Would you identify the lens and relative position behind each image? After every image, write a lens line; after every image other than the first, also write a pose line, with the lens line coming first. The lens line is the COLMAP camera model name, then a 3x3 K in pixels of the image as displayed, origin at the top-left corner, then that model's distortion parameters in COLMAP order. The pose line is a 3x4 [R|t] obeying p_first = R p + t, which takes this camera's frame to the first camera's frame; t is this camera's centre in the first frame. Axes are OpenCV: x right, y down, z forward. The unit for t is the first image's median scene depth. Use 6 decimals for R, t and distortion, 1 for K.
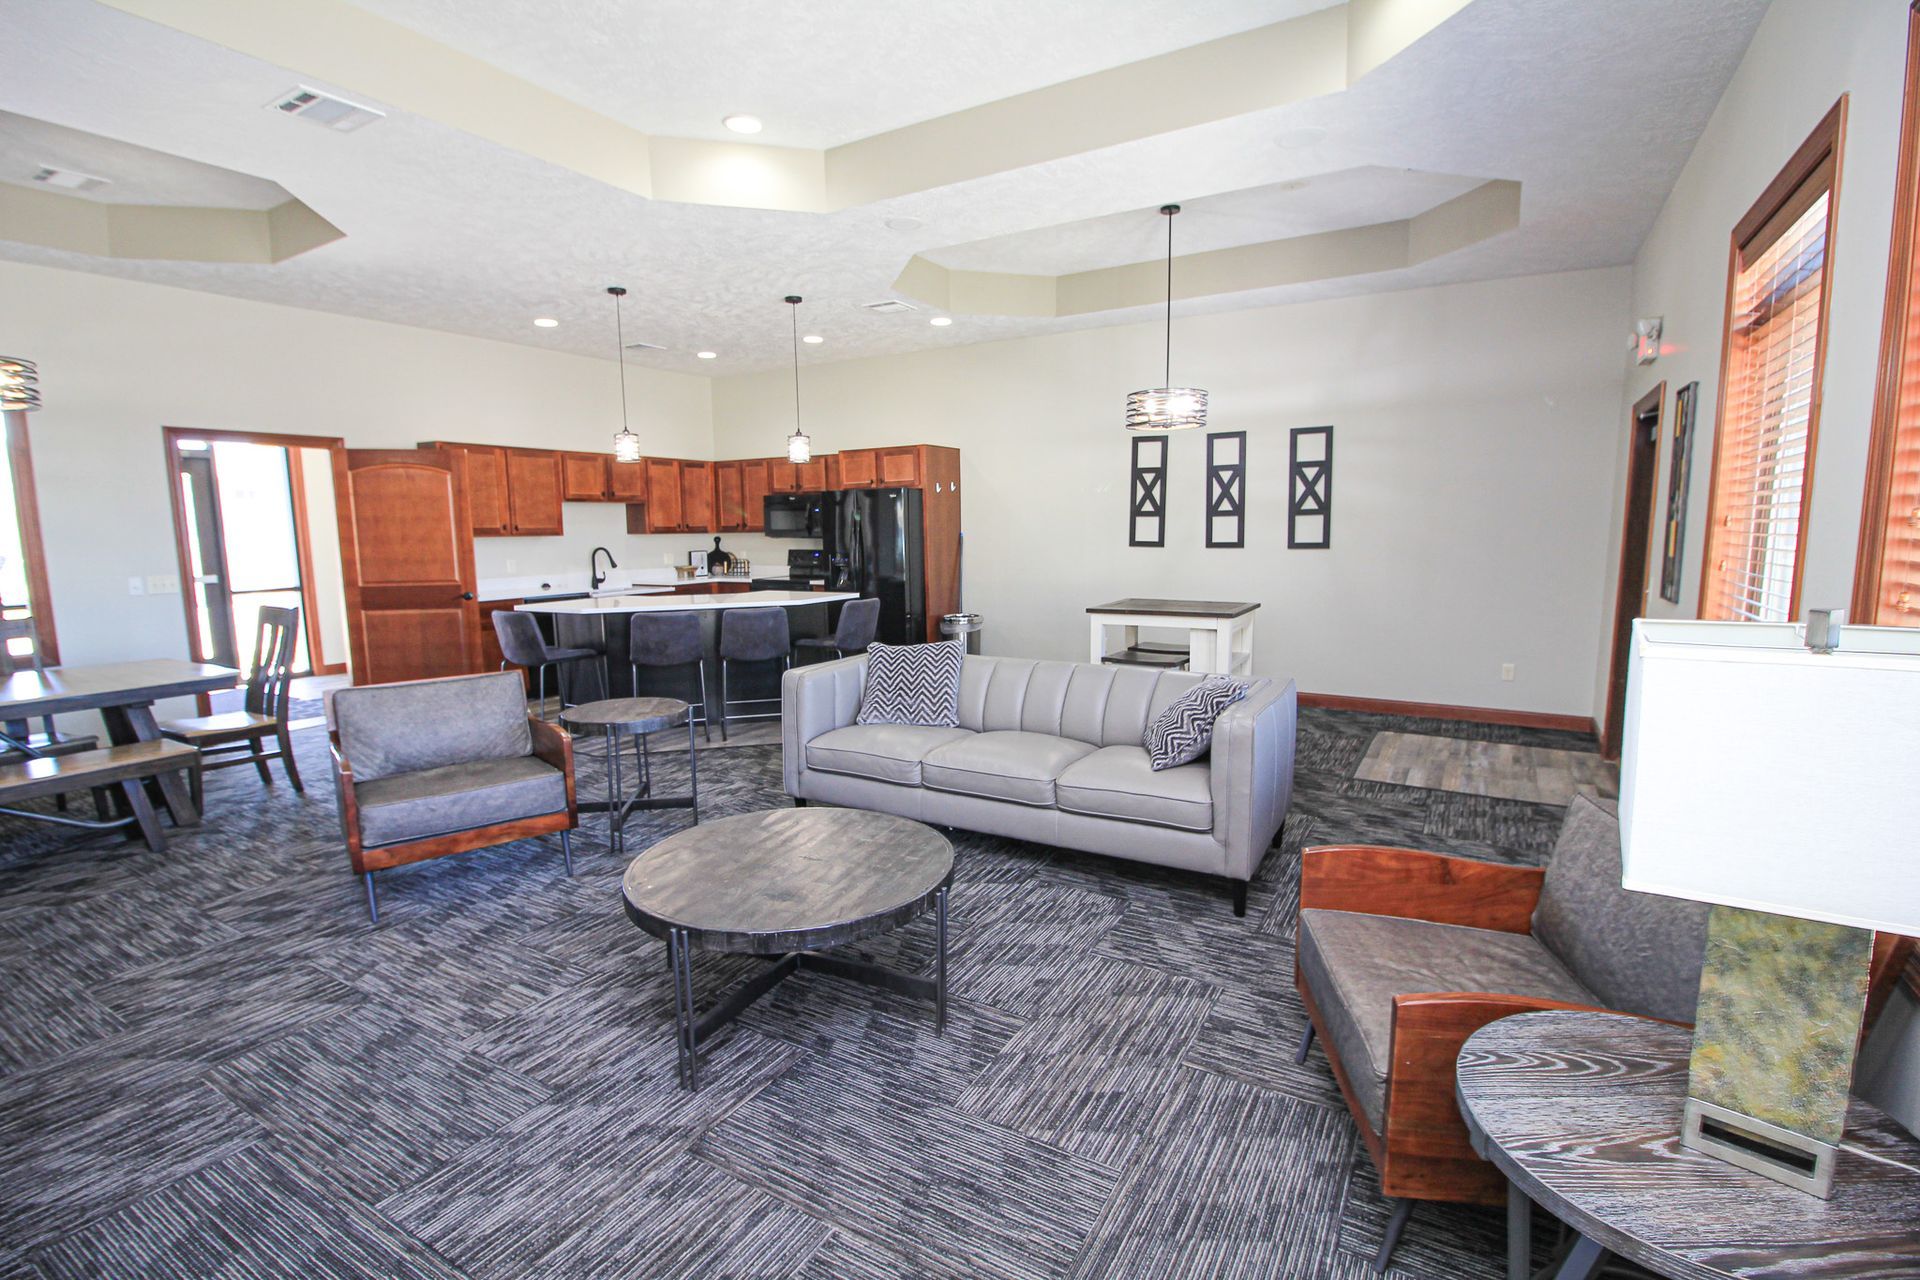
lens RADIAL K [[902.3, 0, 960.0], [0, 902.3, 640.0], [0, 0, 1]] dist [-0.028117, 0.000400]
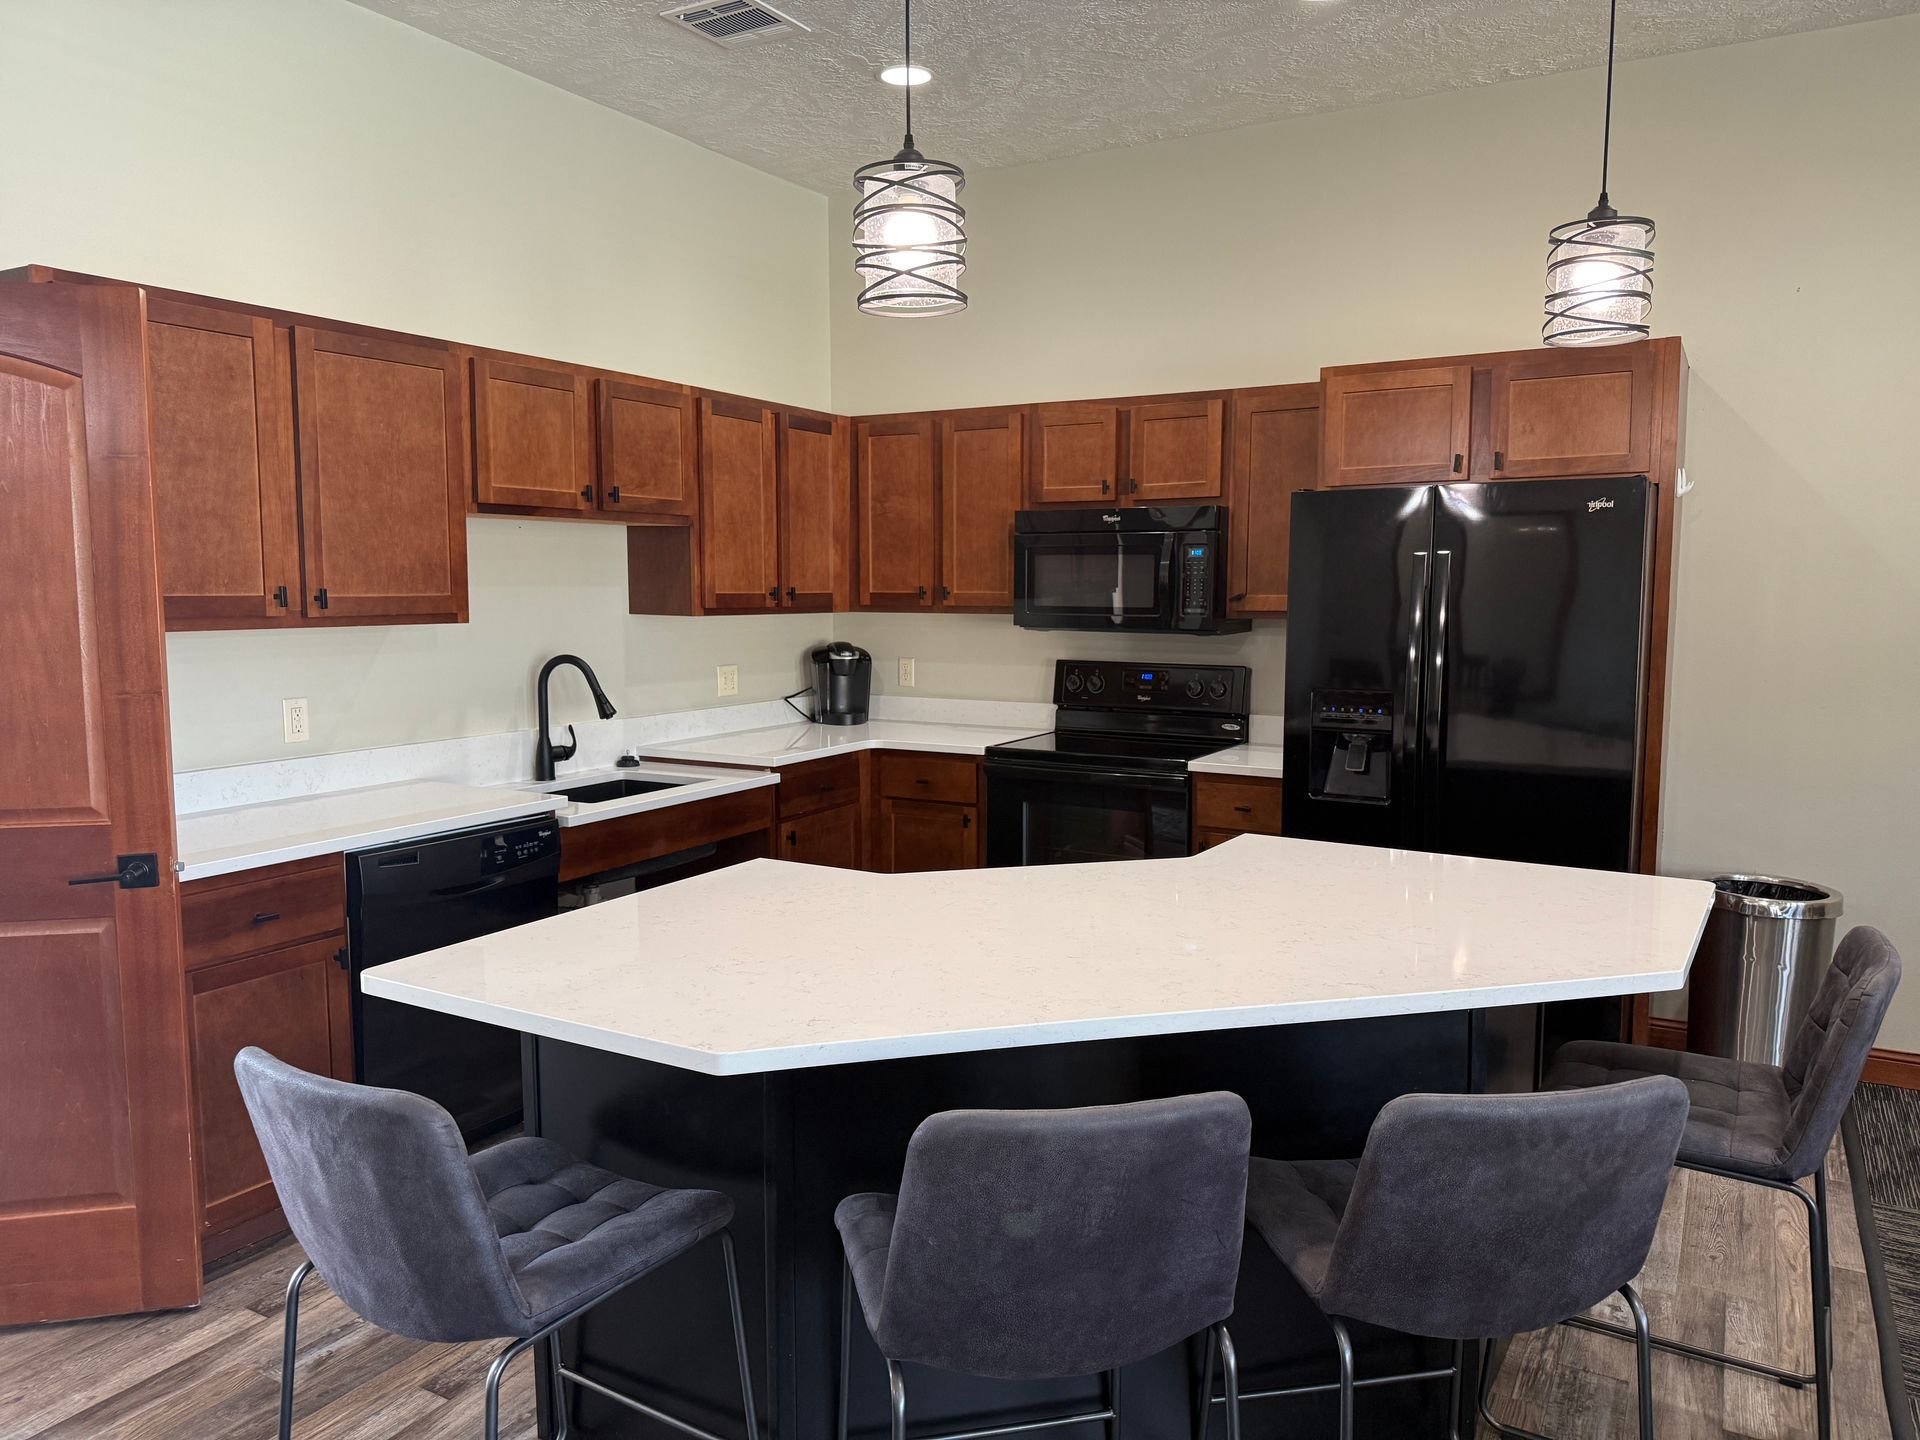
lens RADIAL K [[1363.1, 0, 960.0], [0, 1363.1, 720.0], [0, 0, 1]] dist [-0.003260, -0.003804]
pose [[0.999740, 0.012820, 0.018865, -0.259348], [-0.012362, 0.999631, -0.024187, -0.067481], [-0.019169, 0.023948, 0.999529, 0.485888]]
